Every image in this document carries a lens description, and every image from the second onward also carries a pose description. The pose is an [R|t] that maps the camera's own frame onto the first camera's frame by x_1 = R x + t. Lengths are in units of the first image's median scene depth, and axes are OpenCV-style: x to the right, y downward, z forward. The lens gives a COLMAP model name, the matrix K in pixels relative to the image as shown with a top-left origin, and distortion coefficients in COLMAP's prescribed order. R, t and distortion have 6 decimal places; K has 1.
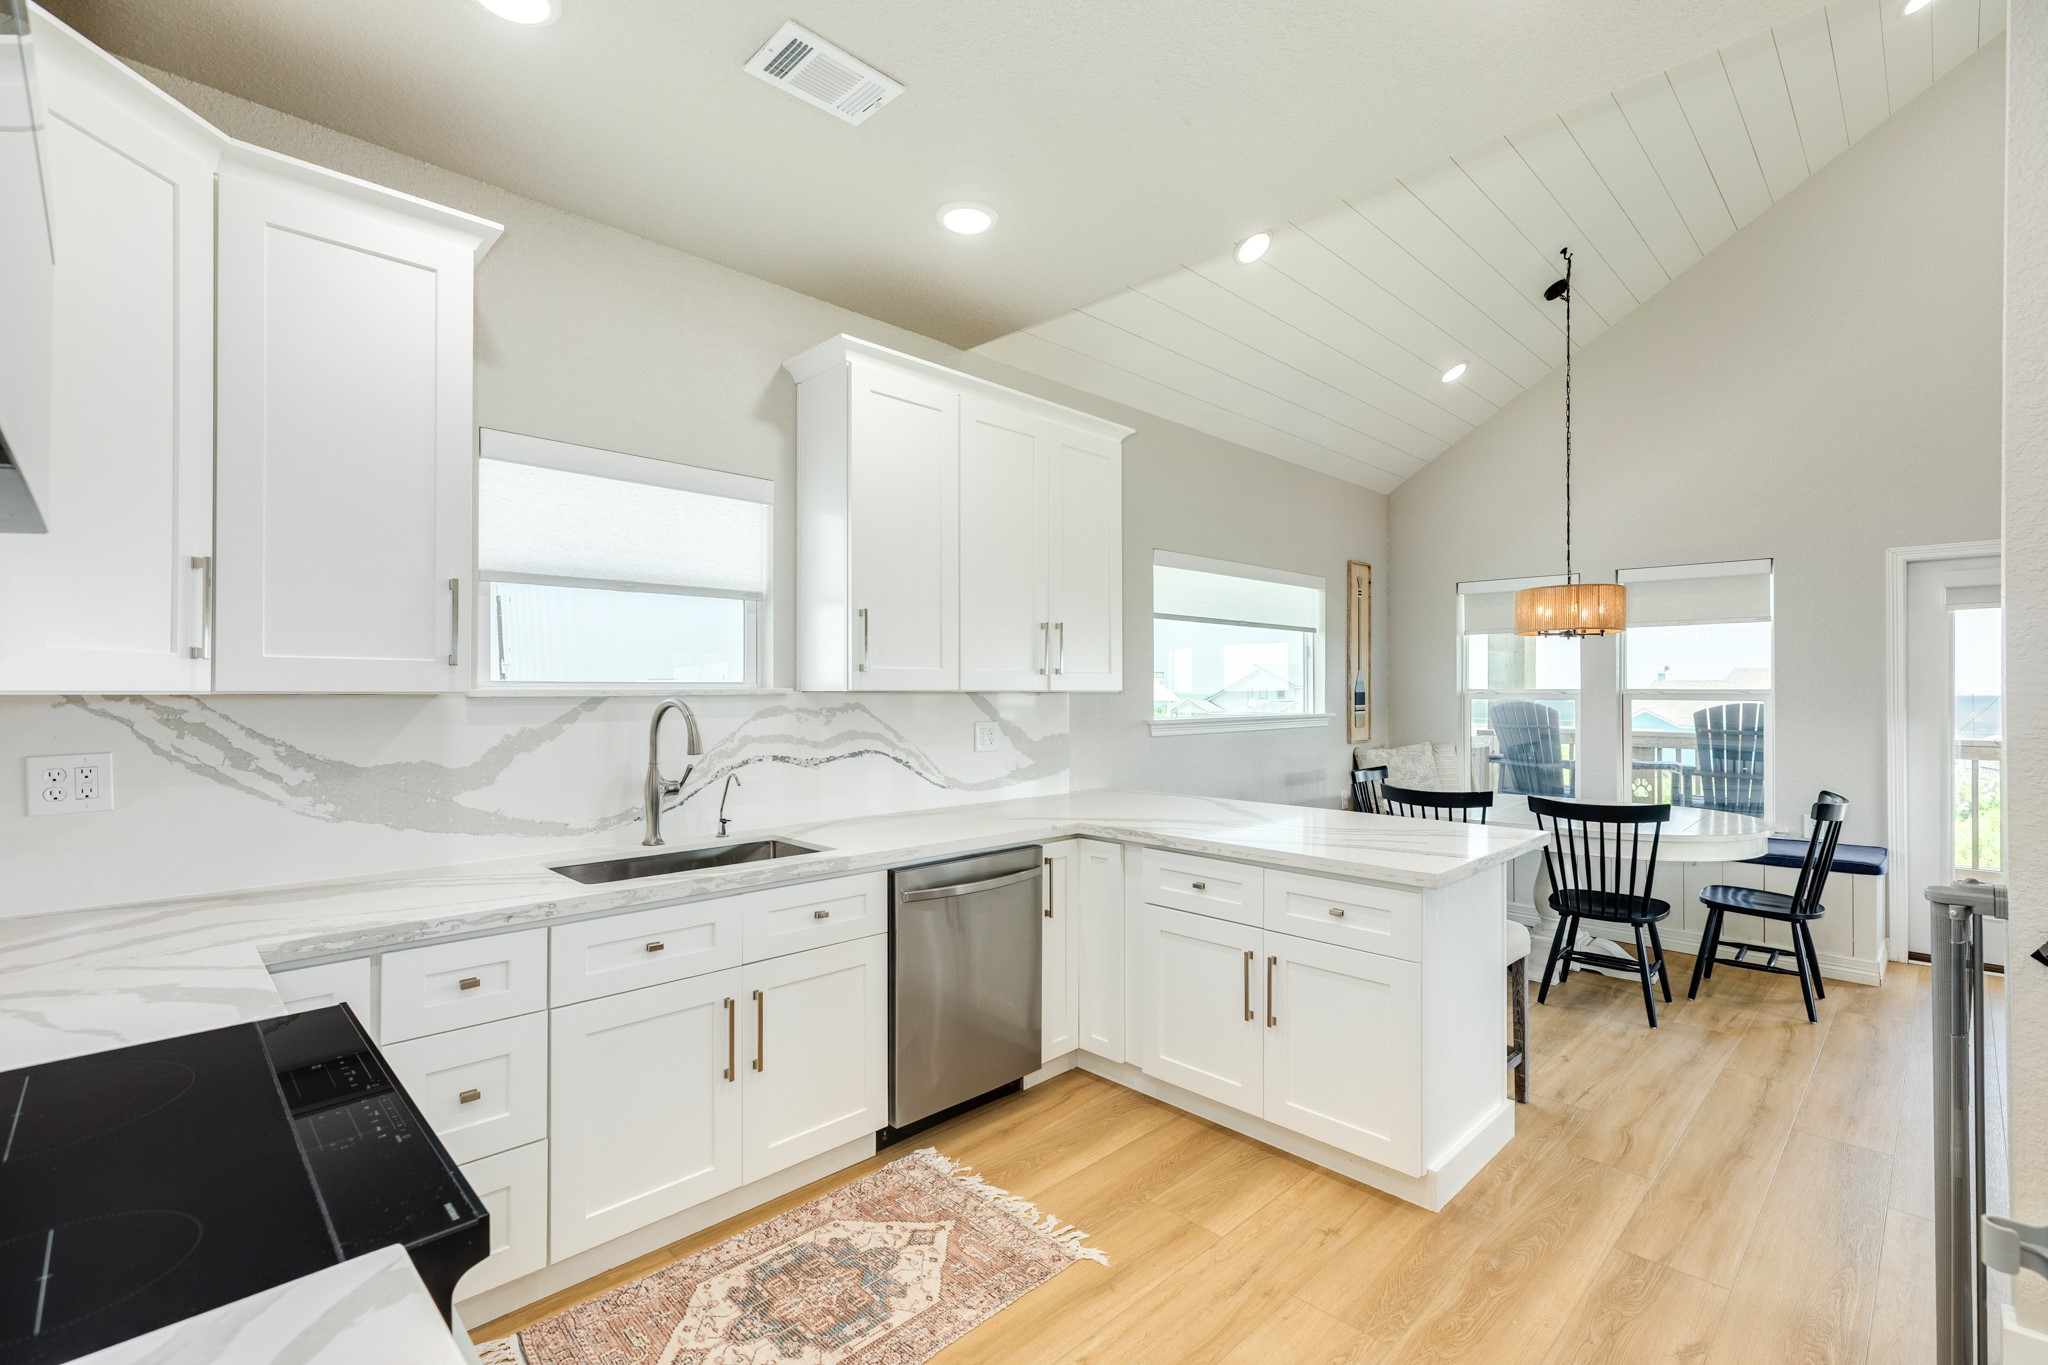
lens RADIAL K [[913.7, 0, 1023.4], [0, 913.7, 681.3], [0, 0, 1]] dist [0.003834, -0.000345]
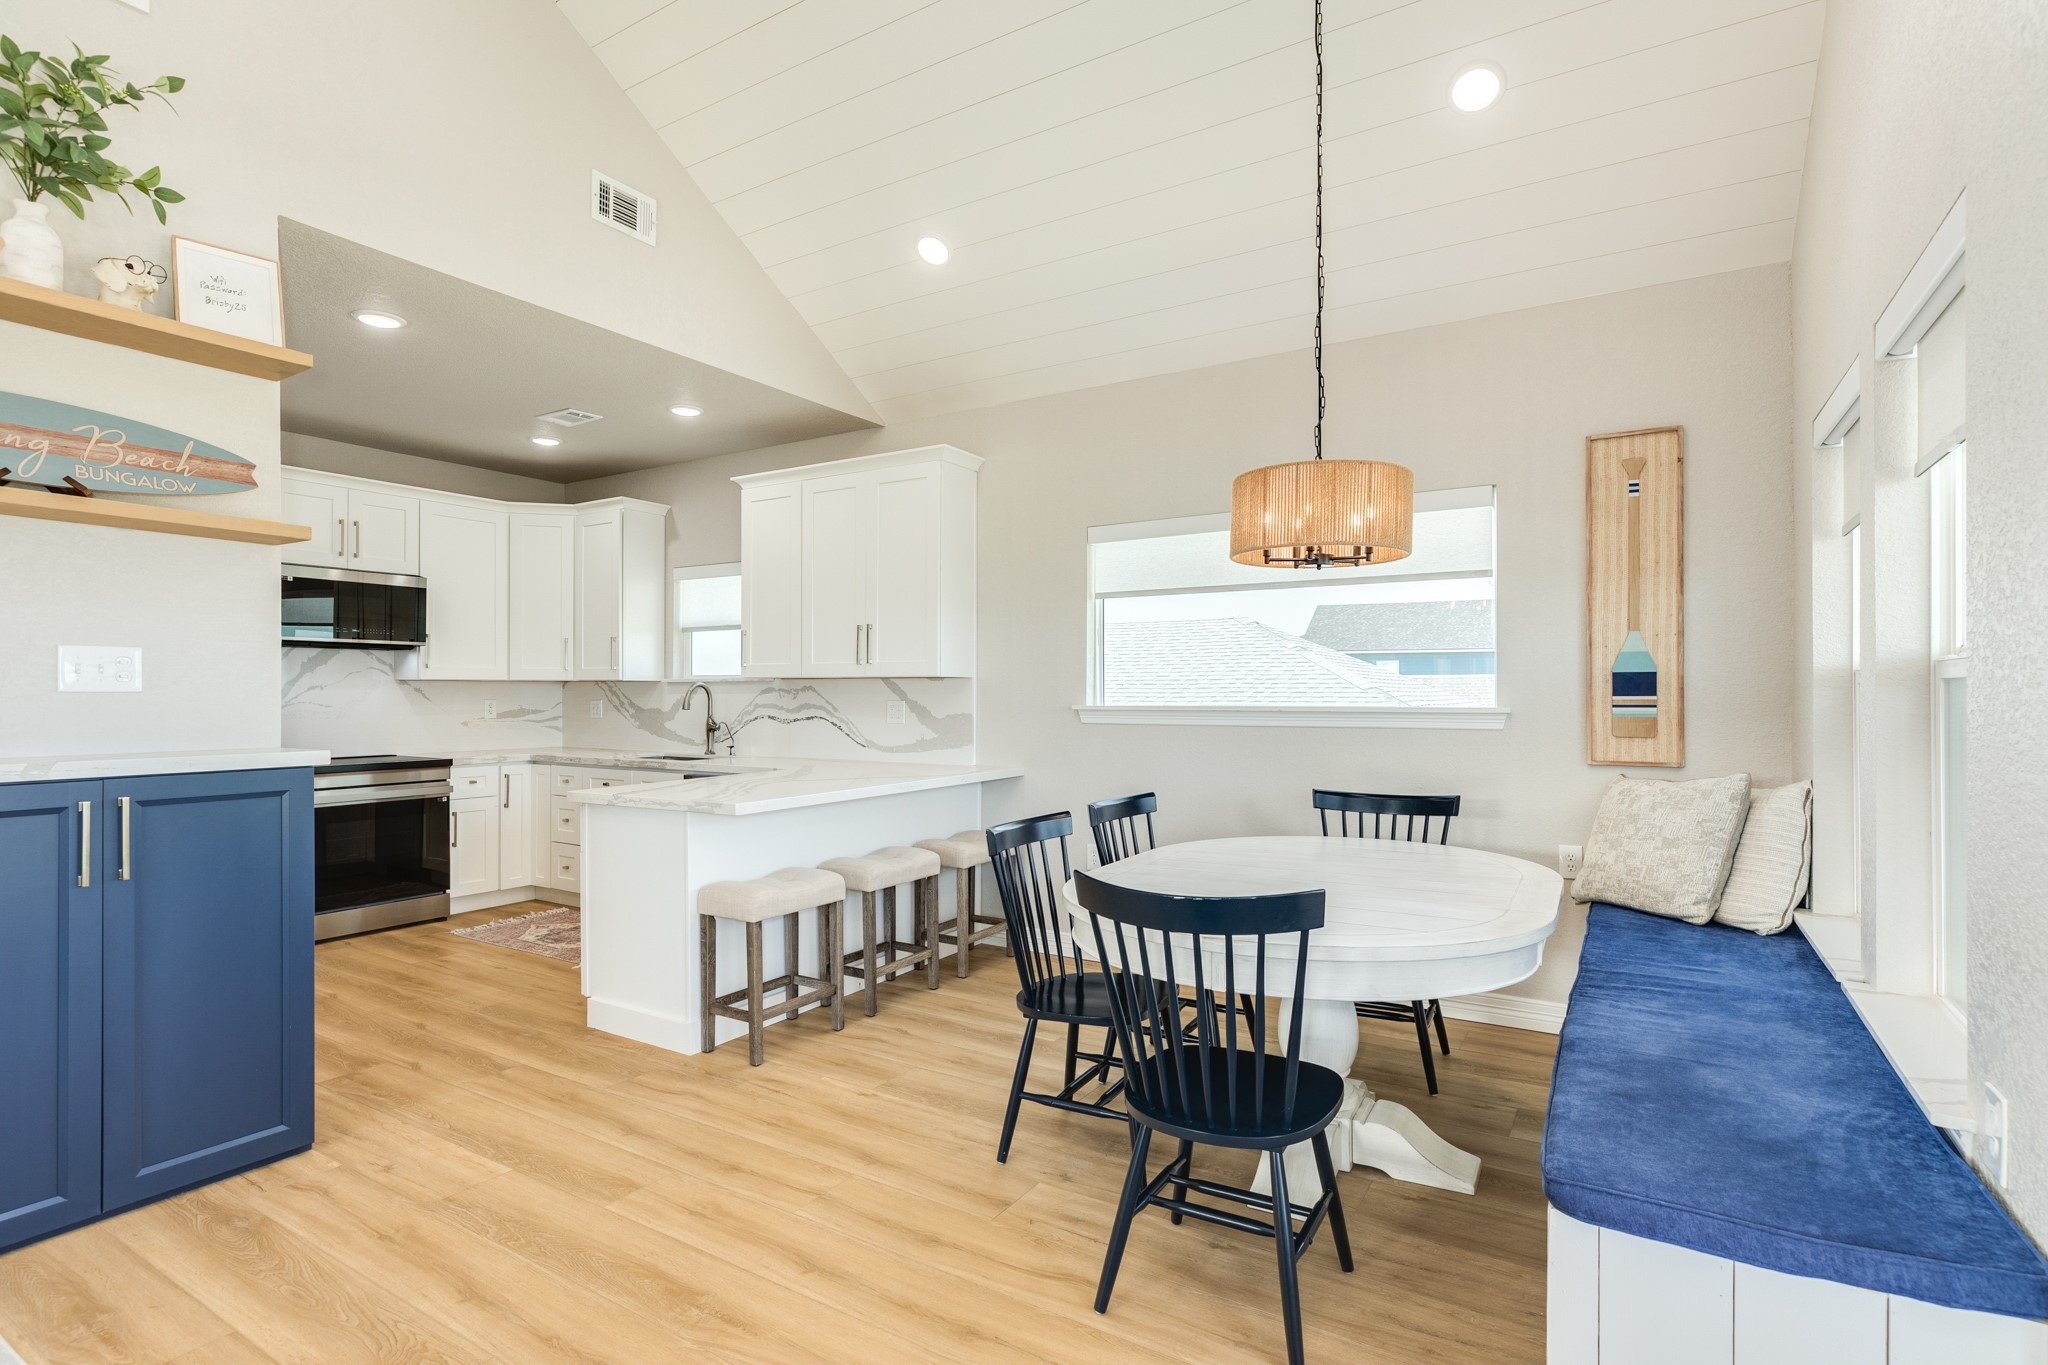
lens RADIAL K [[995.2, 0, 1030.6], [0, 995.2, 692.0], [0, 0, 1]] dist [-0.010726, 0.001476]
pose [[0.241256, -0.001039, -0.970461, 1.512362], [0.009884, 0.999950, 0.001387, 0.034140], [0.970411, -0.009927, 0.241254, 0.914005]]
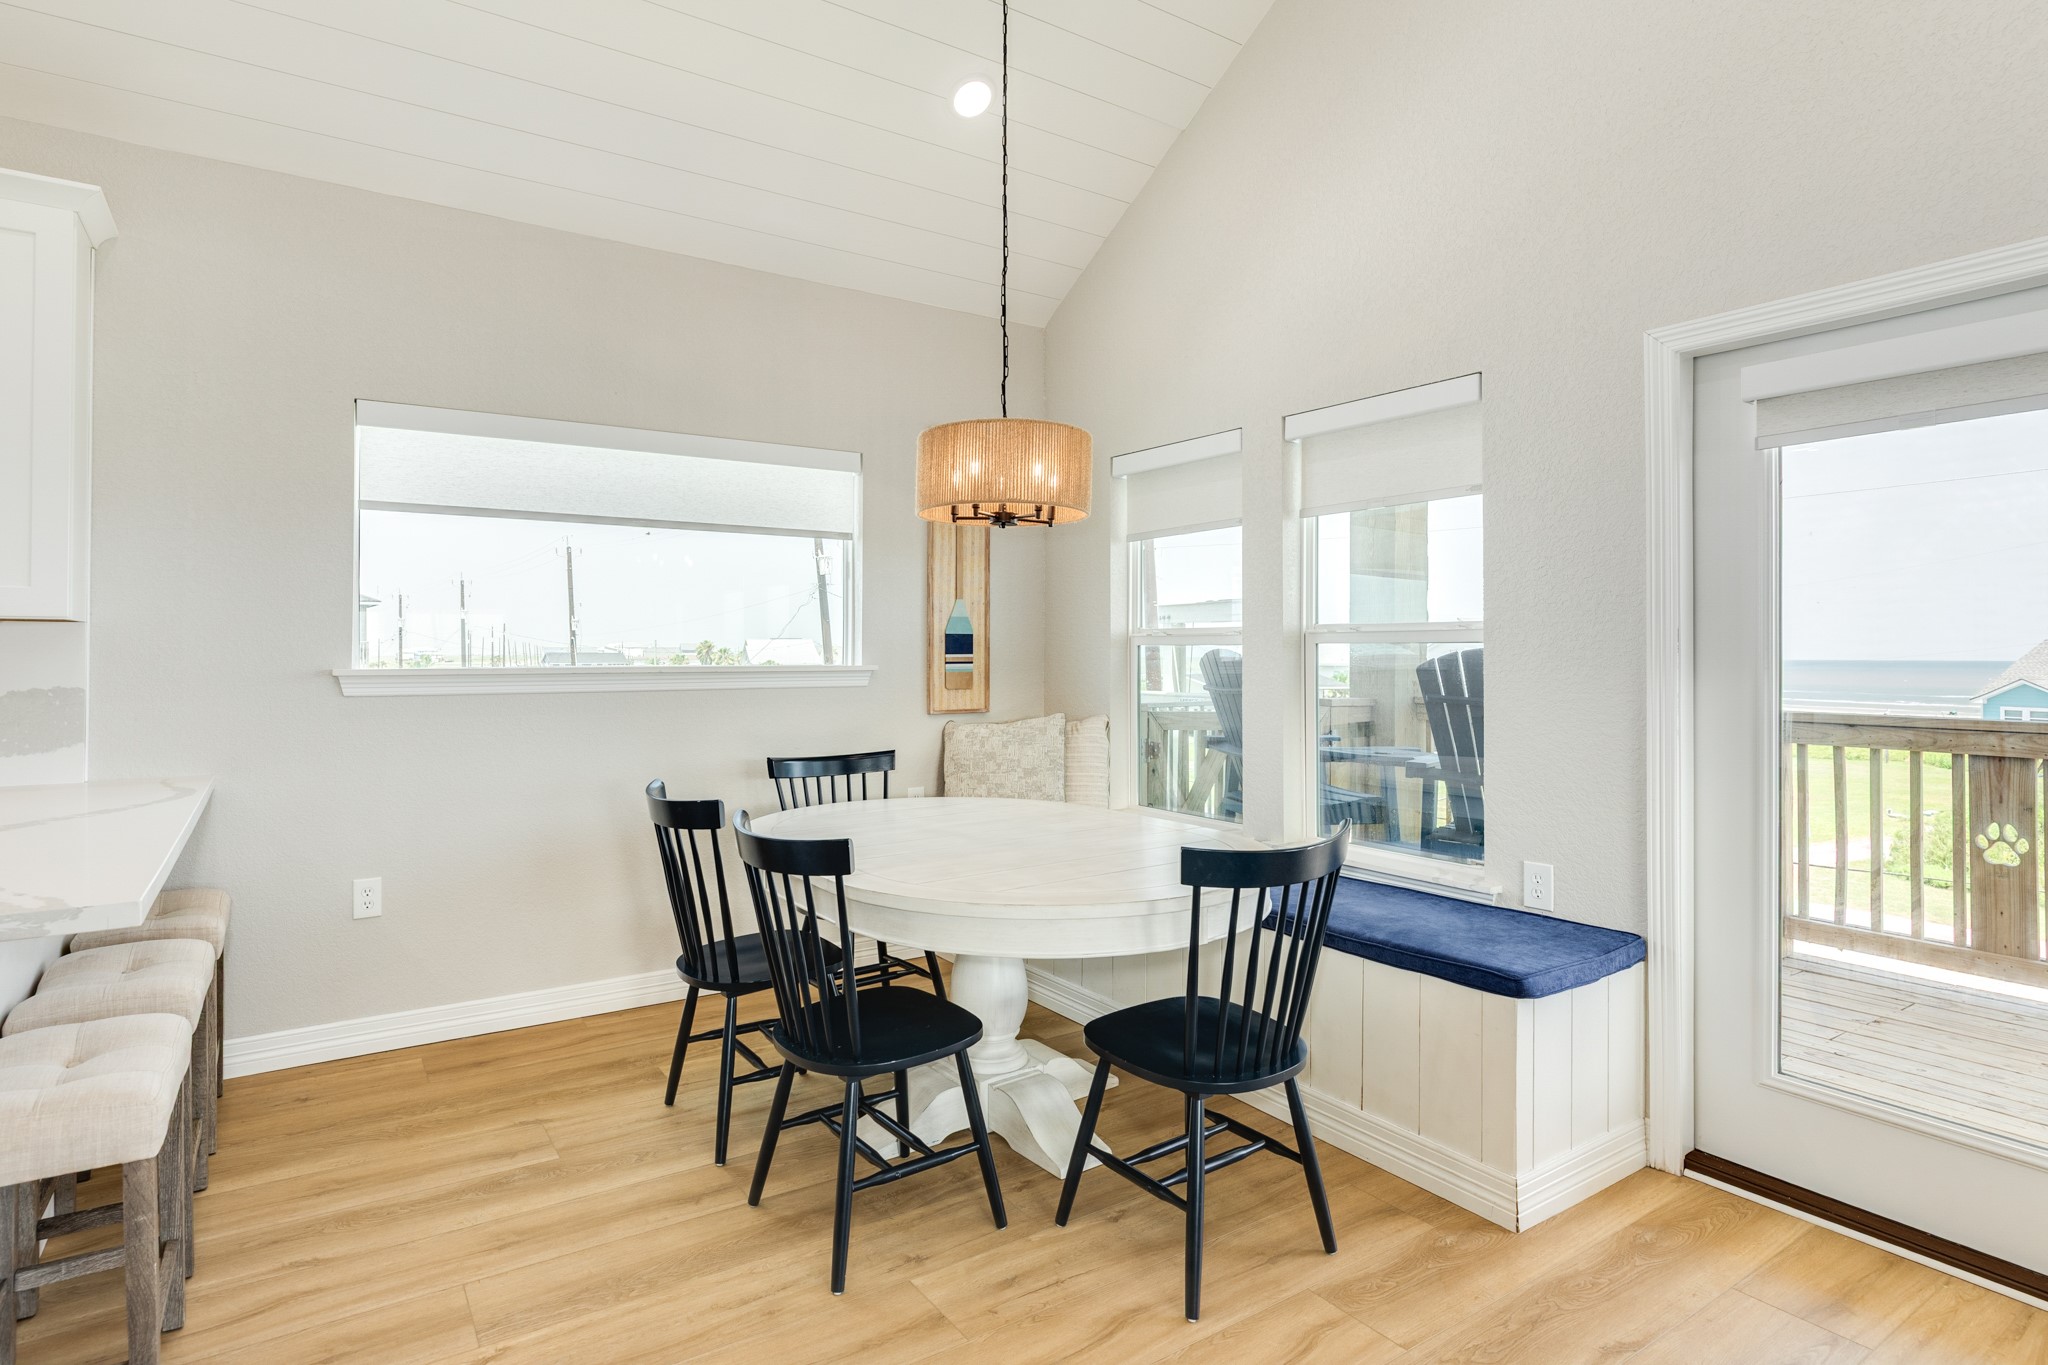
lens RADIAL K [[1048.9, 0, 976.8], [0, 1048.9, 651.0], [0, 0, 1]] dist [-0.003119, -0.001426]
pose [[0.978833, 0.002170, -0.204648, 0.944853], [-0.000210, 0.999954, 0.009603, 0.029504], [0.204659, -0.009357, 0.978789, 0.502088]]
